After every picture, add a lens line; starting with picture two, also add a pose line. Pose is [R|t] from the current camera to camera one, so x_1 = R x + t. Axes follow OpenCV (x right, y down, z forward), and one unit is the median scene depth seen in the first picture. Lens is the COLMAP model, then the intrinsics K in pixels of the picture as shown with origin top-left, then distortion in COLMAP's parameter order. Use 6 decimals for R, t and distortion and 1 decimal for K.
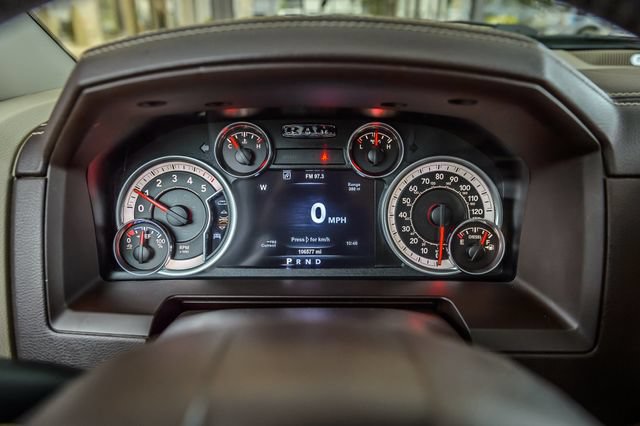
lens RADIAL K [[459.8, 0, 318.5], [0, 459.8, 211.3], [0, 0, 1]] dist [-0.024661, 0.003435]
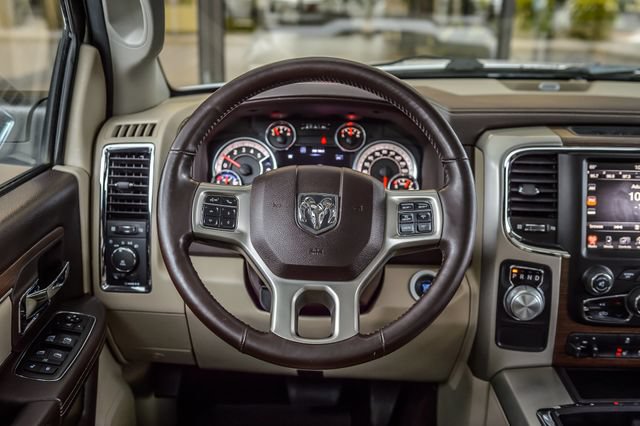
lens RADIAL K [[700.0, 0, 321.2], [0, 700.0, 210.5], [0, 0, 1]] dist [0.007415, 0.000000]
pose [[0.999480, 0.014837, 0.028613, -0.074556], [-0.011970, 0.995125, -0.097890, 0.449109], [-0.029926, 0.097497, 0.994786, -1.827480]]
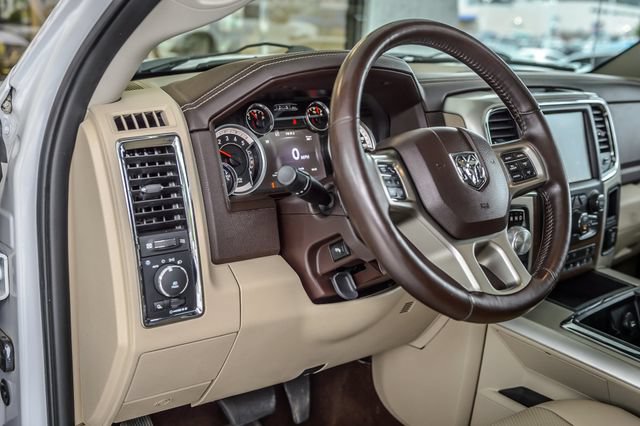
lens RADIAL K [[700.0, 0, 321.5], [0, 700.0, 210.9], [0, 0, 1]] dist [0.007415, 0.000000]
pose [[0.768256, -0.133329, 0.626103, -1.649060], [0.217906, 0.974127, -0.059940, 0.402594], [-0.601913, 0.182481, 0.777433, -1.098981]]
